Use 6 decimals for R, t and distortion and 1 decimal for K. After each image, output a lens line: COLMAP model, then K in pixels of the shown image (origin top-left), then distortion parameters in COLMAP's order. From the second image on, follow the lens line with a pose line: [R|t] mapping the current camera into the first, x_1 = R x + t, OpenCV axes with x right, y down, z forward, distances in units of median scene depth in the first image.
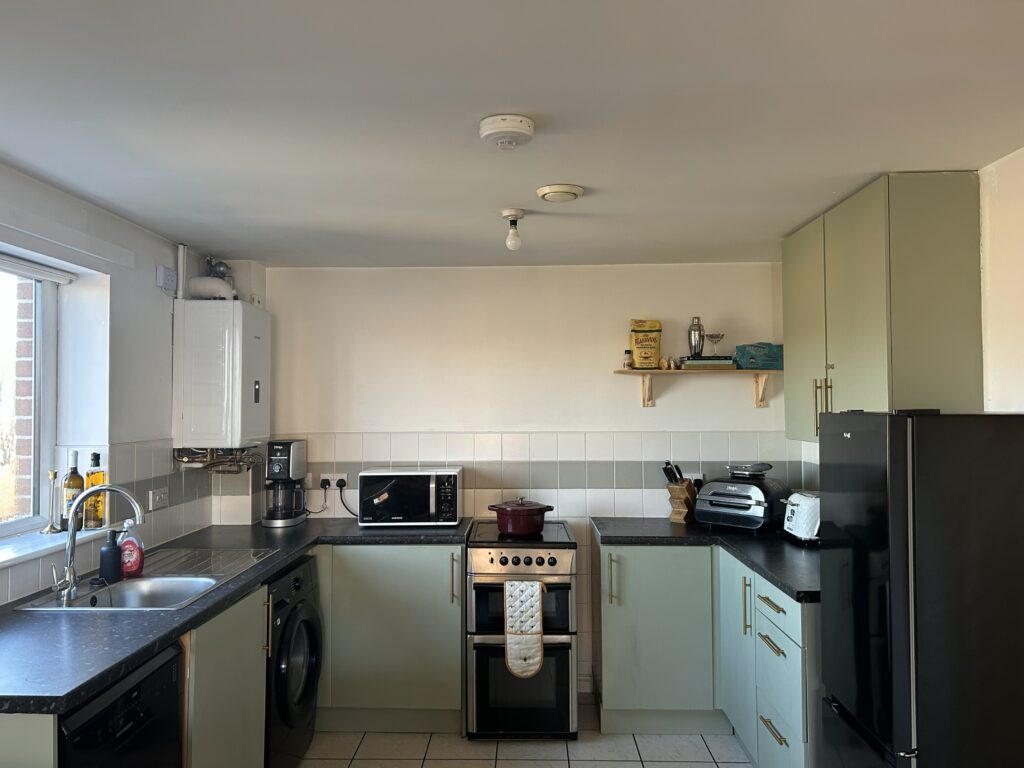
lens RADIAL K [[771.1, 0, 504.8], [0, 771.1, 381.1], [0, 0, 1]] dist [0.066226, -0.069914]
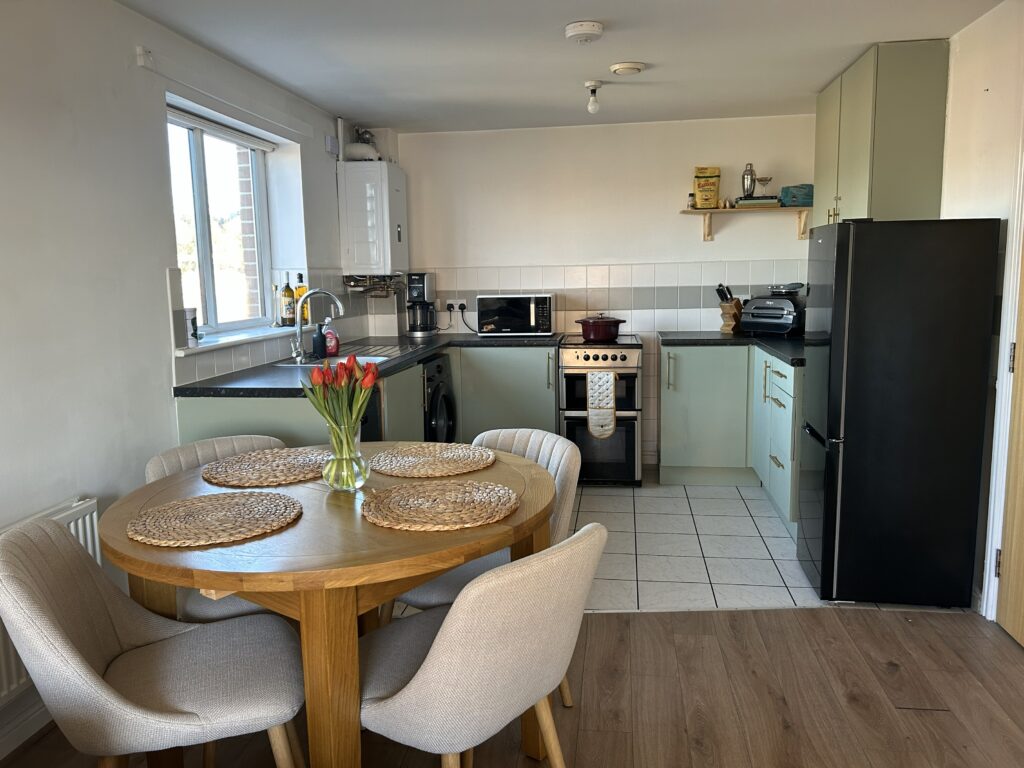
lens RADIAL K [[771.1, 0, 504.8], [0, 771.1, 381.1], [0, 0, 1]] dist [0.066226, -0.069914]
pose [[0.992411, 0.004575, -0.122876, 0.021492], [0.016683, 0.985058, 0.171416, 0.041060], [0.121825, -0.172165, 0.977506, -0.320273]]
